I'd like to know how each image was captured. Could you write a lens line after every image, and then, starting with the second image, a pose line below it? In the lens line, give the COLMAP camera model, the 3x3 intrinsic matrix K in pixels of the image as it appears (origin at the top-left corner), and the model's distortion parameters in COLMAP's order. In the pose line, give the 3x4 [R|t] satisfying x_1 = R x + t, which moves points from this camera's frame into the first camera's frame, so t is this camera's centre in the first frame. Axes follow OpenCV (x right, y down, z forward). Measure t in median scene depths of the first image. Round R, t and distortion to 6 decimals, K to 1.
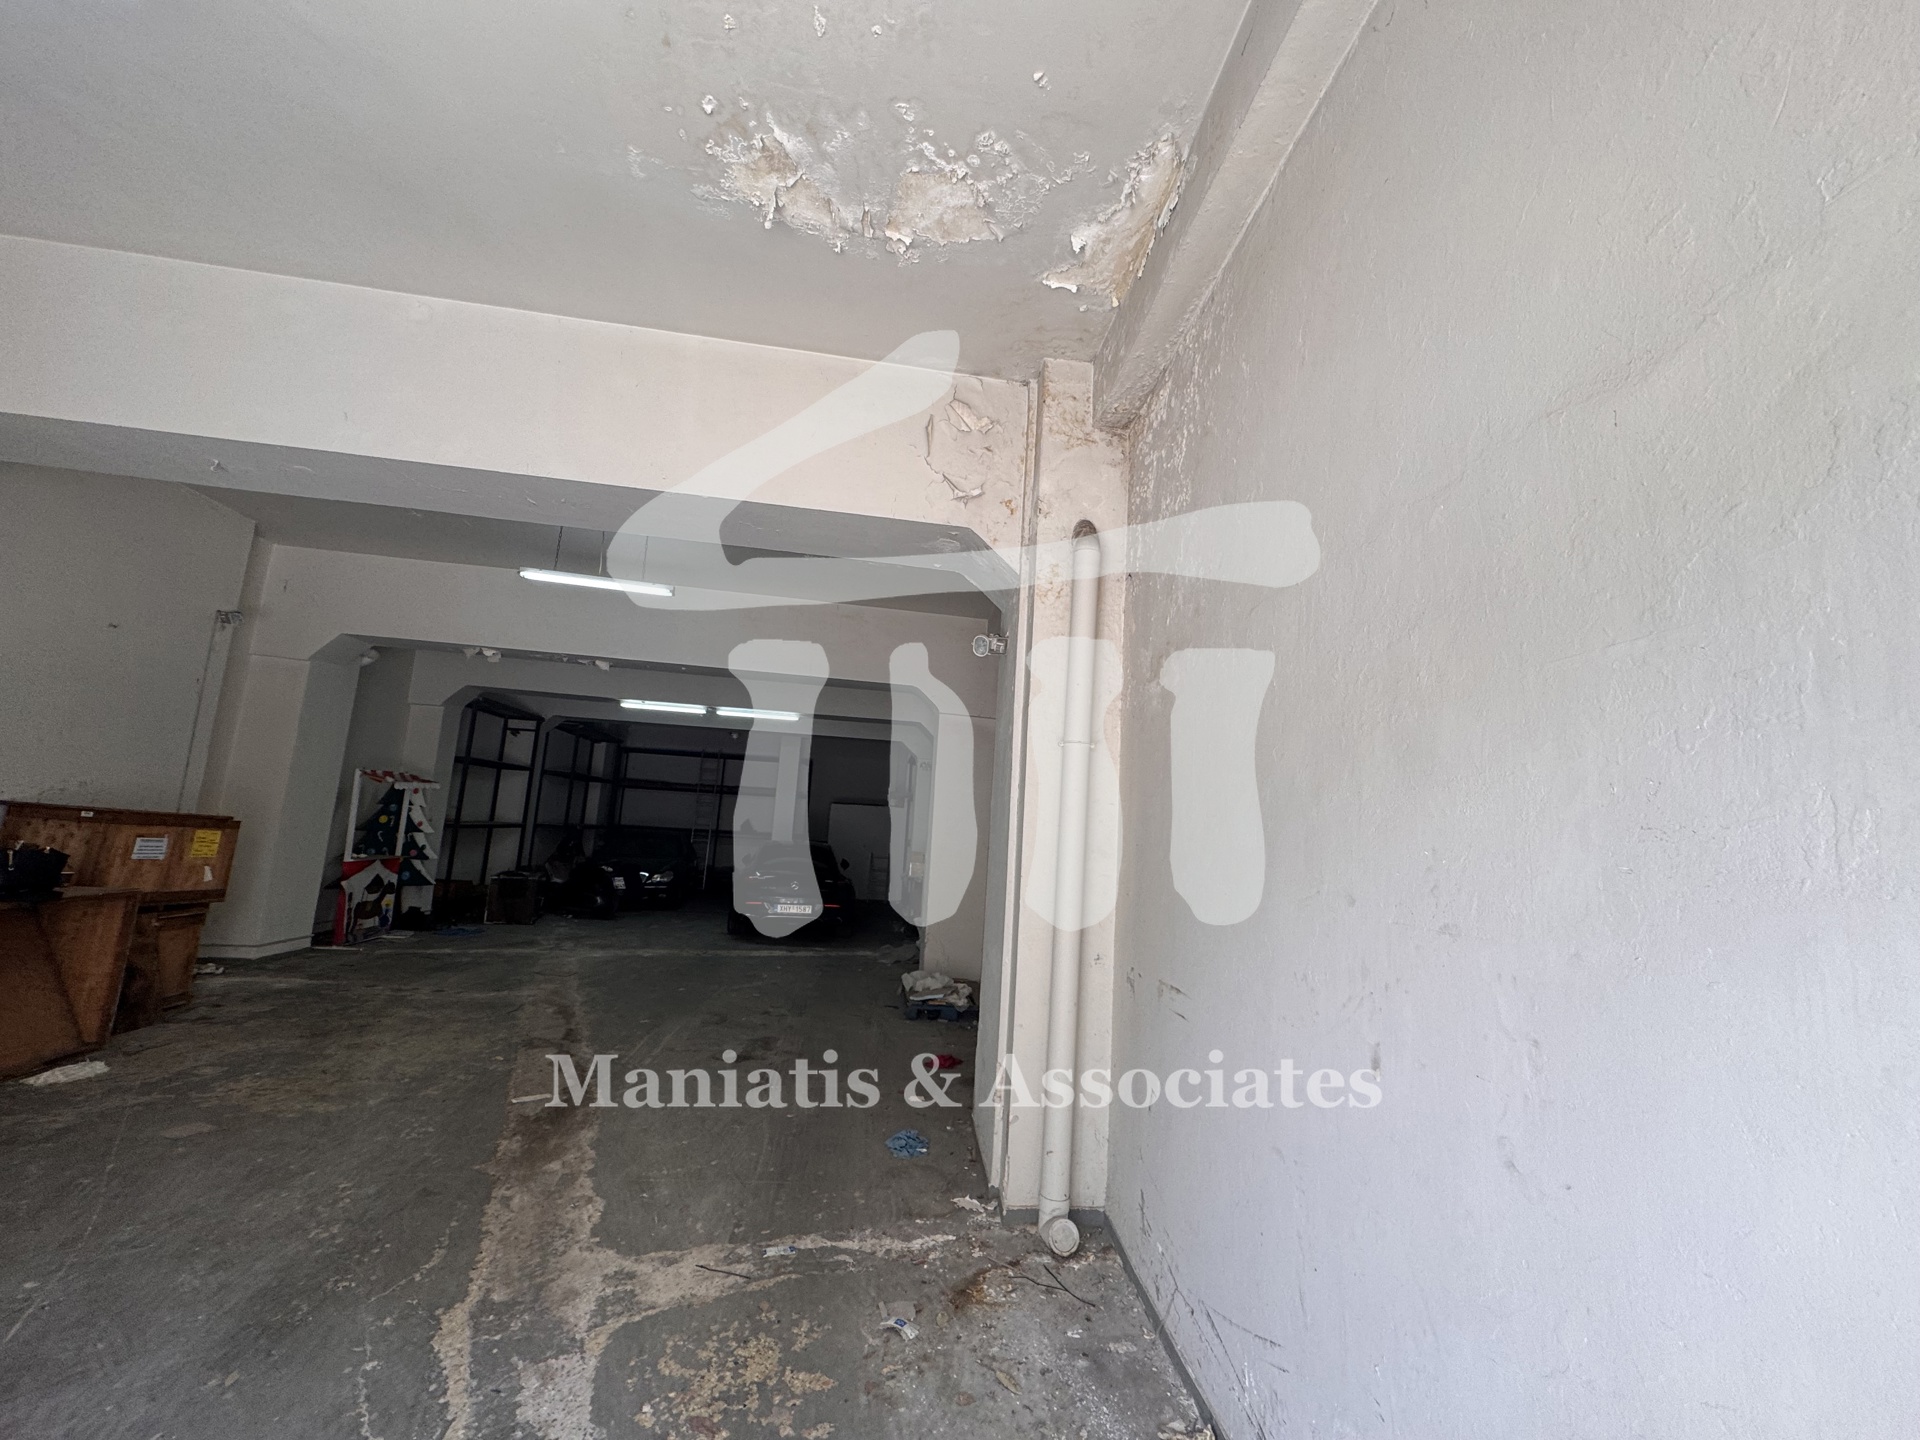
lens RADIAL K [[763.0, 0, 964.1], [0, 763.0, 720.3], [0, 0, 1]] dist [-0.002402, 0.000424]
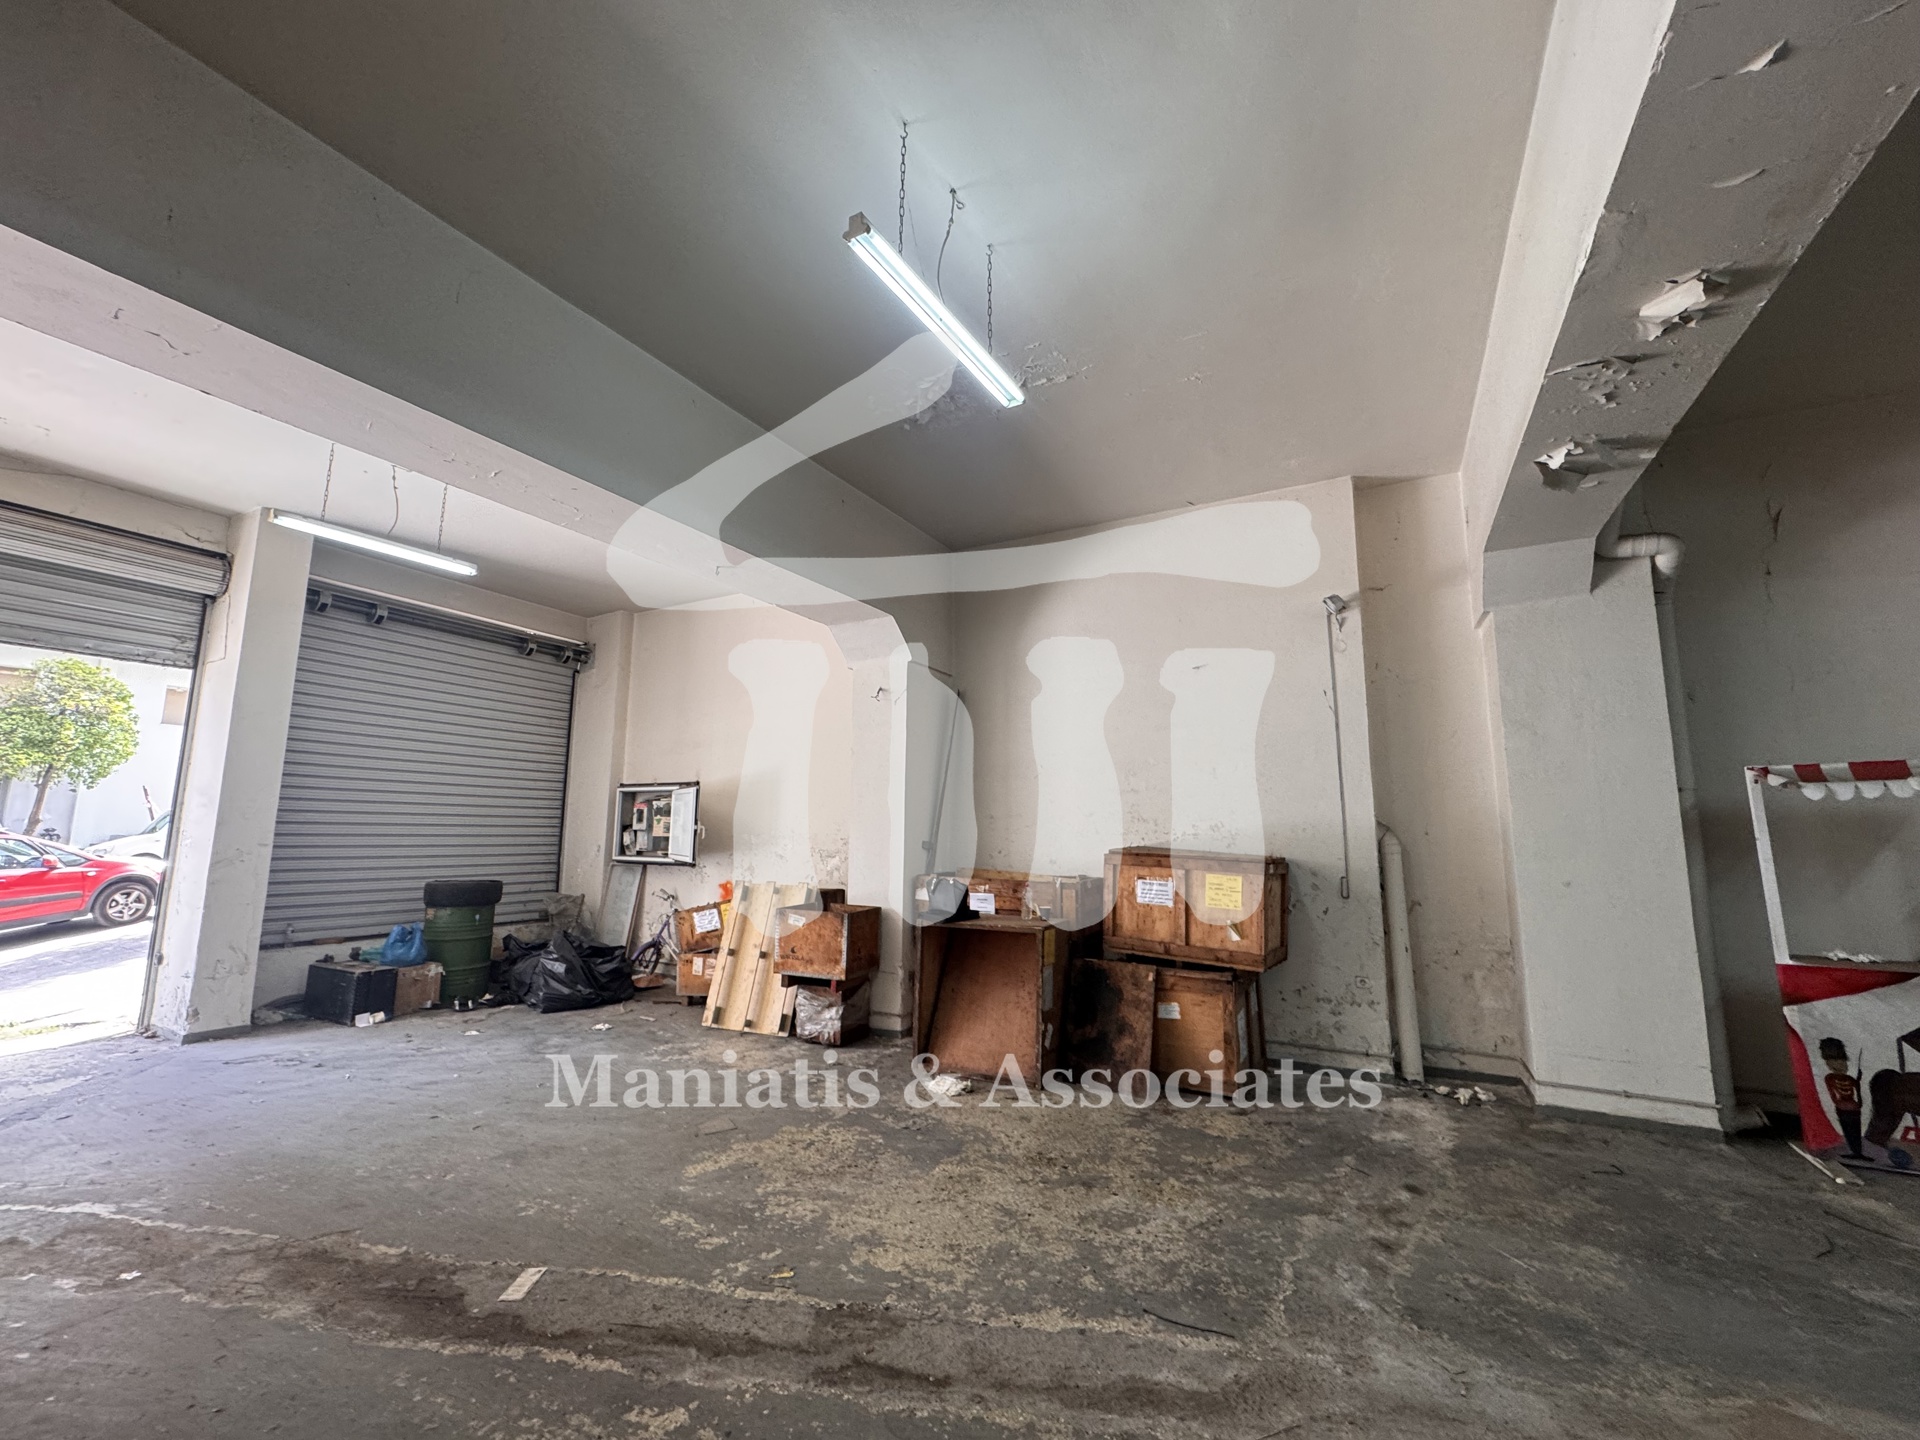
lens RADIAL K [[763.0, 0, 959.7], [0, 763.0, 721.1], [0, 0, 1]] dist [-0.002402, 0.000424]
pose [[-0.601461, -0.180358, -0.778277, -0.114176], [0.072027, 0.957974, -0.277664, 0.133244], [0.795649, -0.223061, -0.563193, 0.878817]]
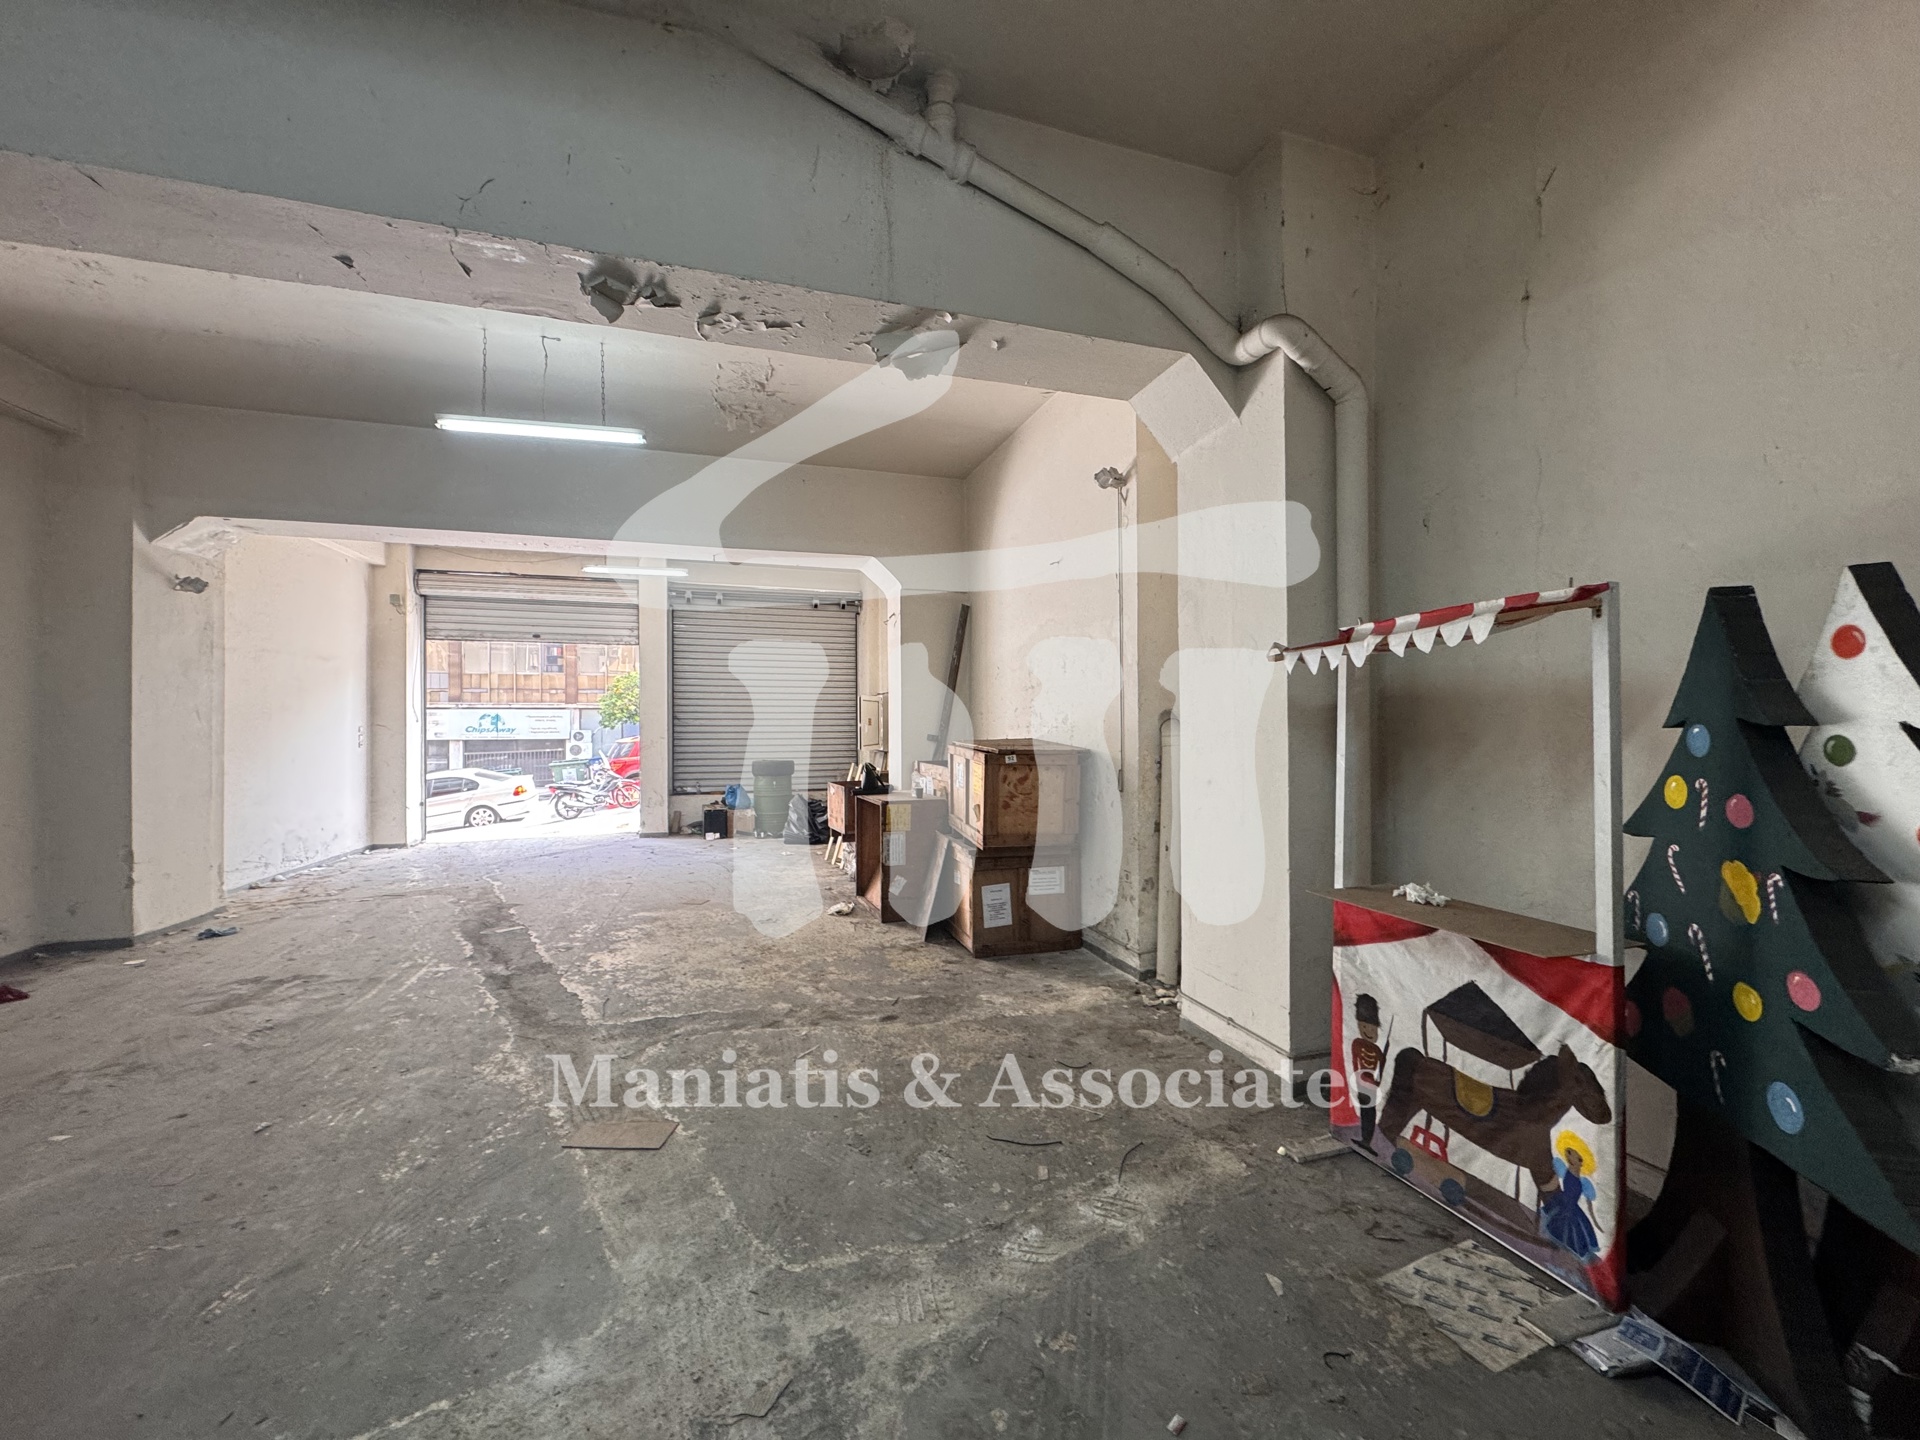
lens RADIAL K [[763.0, 0, 961.9], [0, 763.0, 721.6], [0, 0, 1]] dist [-0.002402, 0.000424]
pose [[-0.982777, -0.057569, -0.175598, -0.563295], [-0.029241, 0.986711, -0.159834, 0.165398], [0.182466, -0.151947, -0.971400, 1.294871]]
